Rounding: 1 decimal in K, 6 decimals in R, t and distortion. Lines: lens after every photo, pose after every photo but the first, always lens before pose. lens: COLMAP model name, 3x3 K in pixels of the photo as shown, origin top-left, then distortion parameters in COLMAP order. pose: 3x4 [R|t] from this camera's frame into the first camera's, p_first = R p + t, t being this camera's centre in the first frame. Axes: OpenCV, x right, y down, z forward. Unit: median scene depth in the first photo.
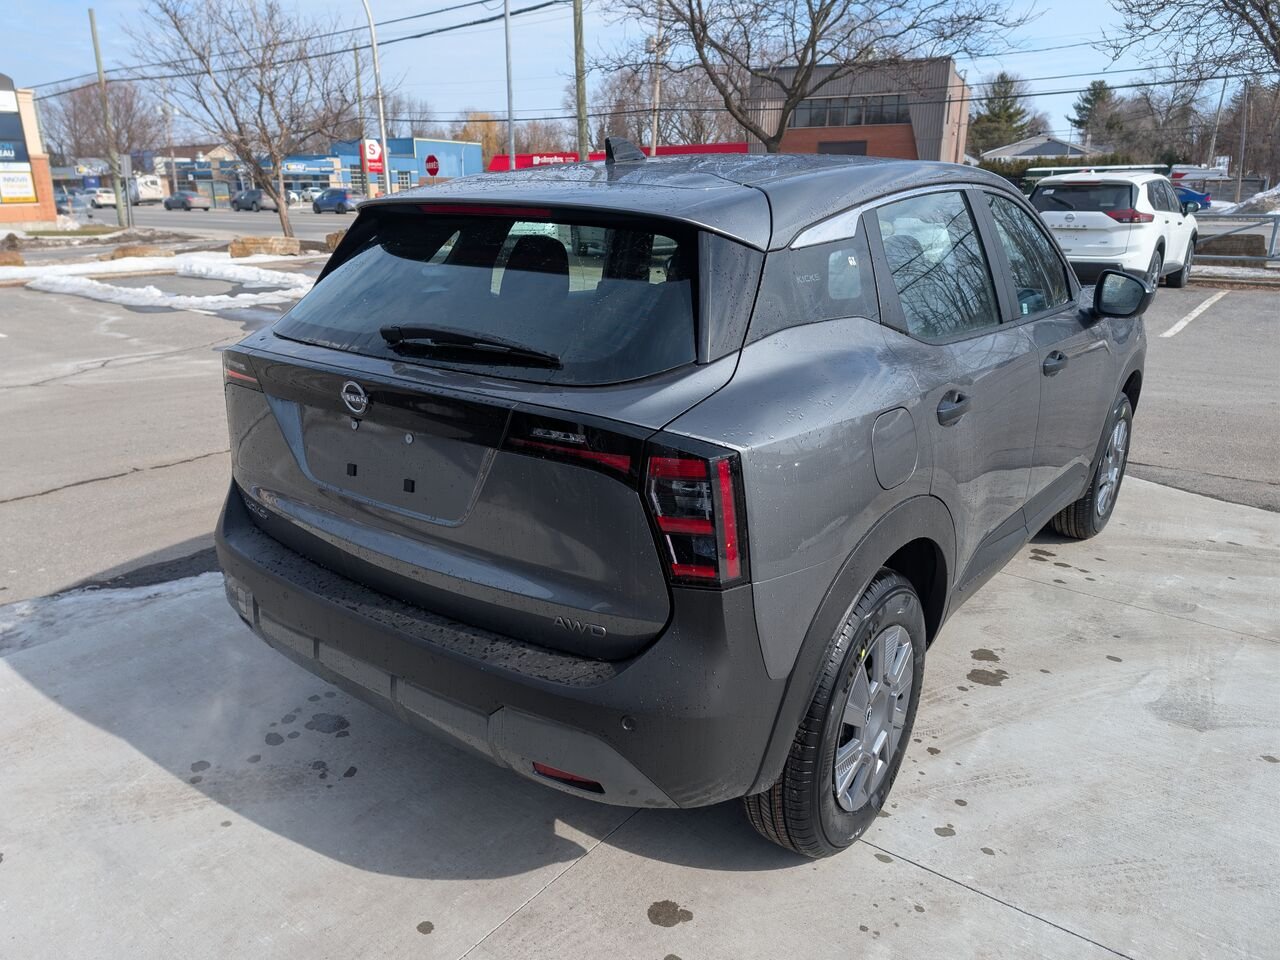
lens RADIAL K [[917.8, 0, 623.9], [0, 917.8, 477.1], [0, 0, 1]] dist [0.027752, -0.020057]
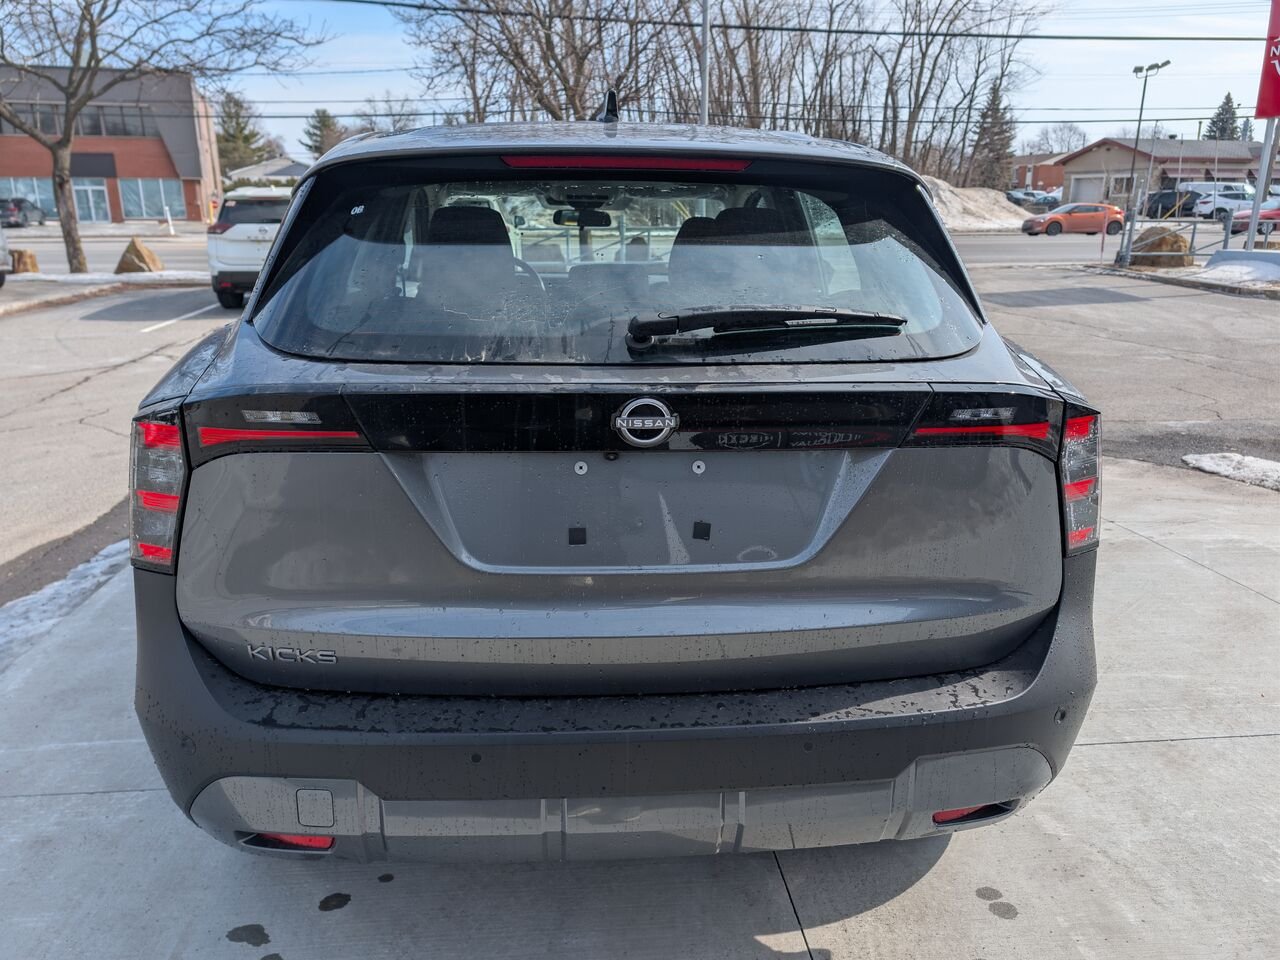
lens RADIAL K [[917.8, 0, 628.2], [0, 917.8, 480.3], [0, 0, 1]] dist [0.027752, -0.020057]
pose [[0.730852, -0.190036, 0.655547, -0.106725], [0.201468, 0.977727, 0.058820, -0.010294], [-0.652124, 0.089083, 0.752860, 0.058783]]
